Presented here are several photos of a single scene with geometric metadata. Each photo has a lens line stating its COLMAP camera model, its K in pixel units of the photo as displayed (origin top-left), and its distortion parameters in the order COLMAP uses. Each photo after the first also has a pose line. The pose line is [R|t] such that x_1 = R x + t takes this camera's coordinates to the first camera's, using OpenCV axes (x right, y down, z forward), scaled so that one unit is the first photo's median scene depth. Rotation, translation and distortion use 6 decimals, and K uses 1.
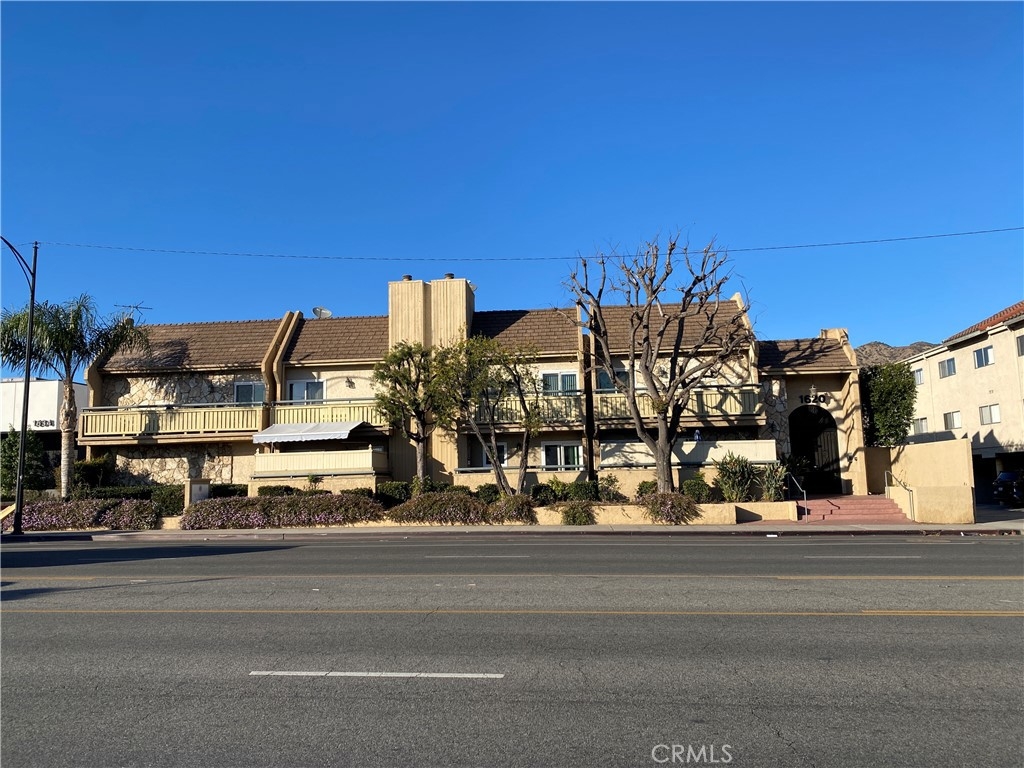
lens RADIAL K [[775.9, 0, 509.9], [0, 775.9, 381.4], [0, 0, 1]] dist [0.004535, -0.000246]
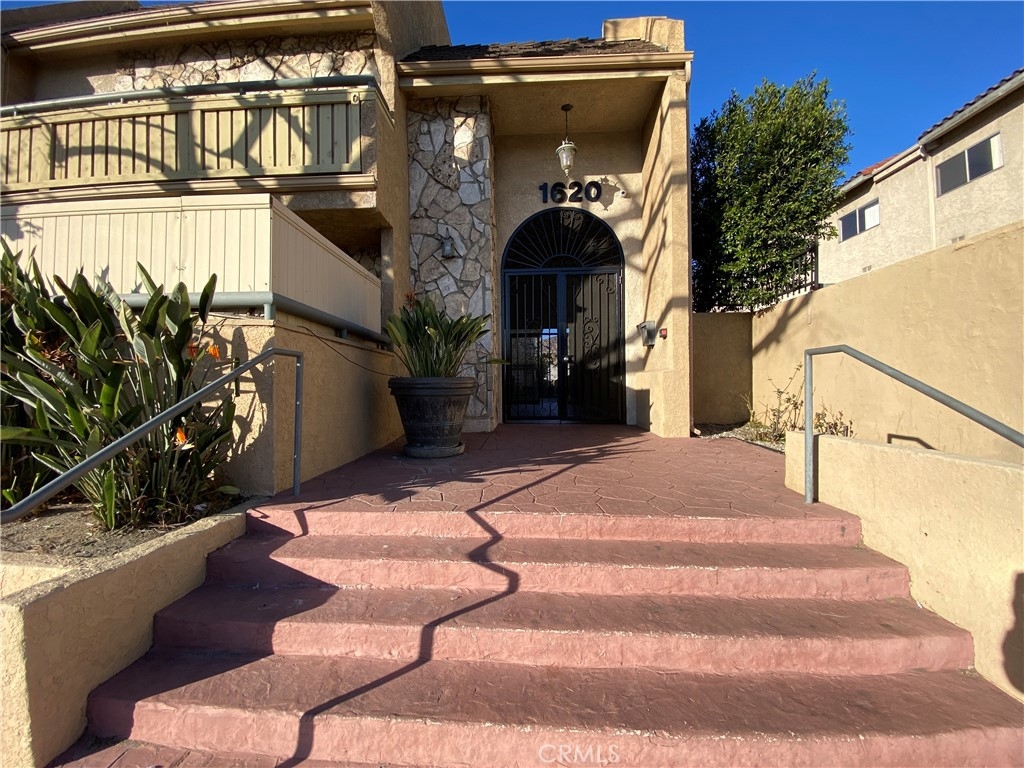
lens RADIAL K [[410.4, 0, 513.1], [0, 410.4, 388.7], [0, 0, 1]] dist [-0.002132, -0.000301]
pose [[0.998869, 0.015643, 0.044890, 0.360360], [-0.021066, 0.992182, 0.123006, 0.101096], [-0.042615, -0.123812, 0.991390, 0.796109]]
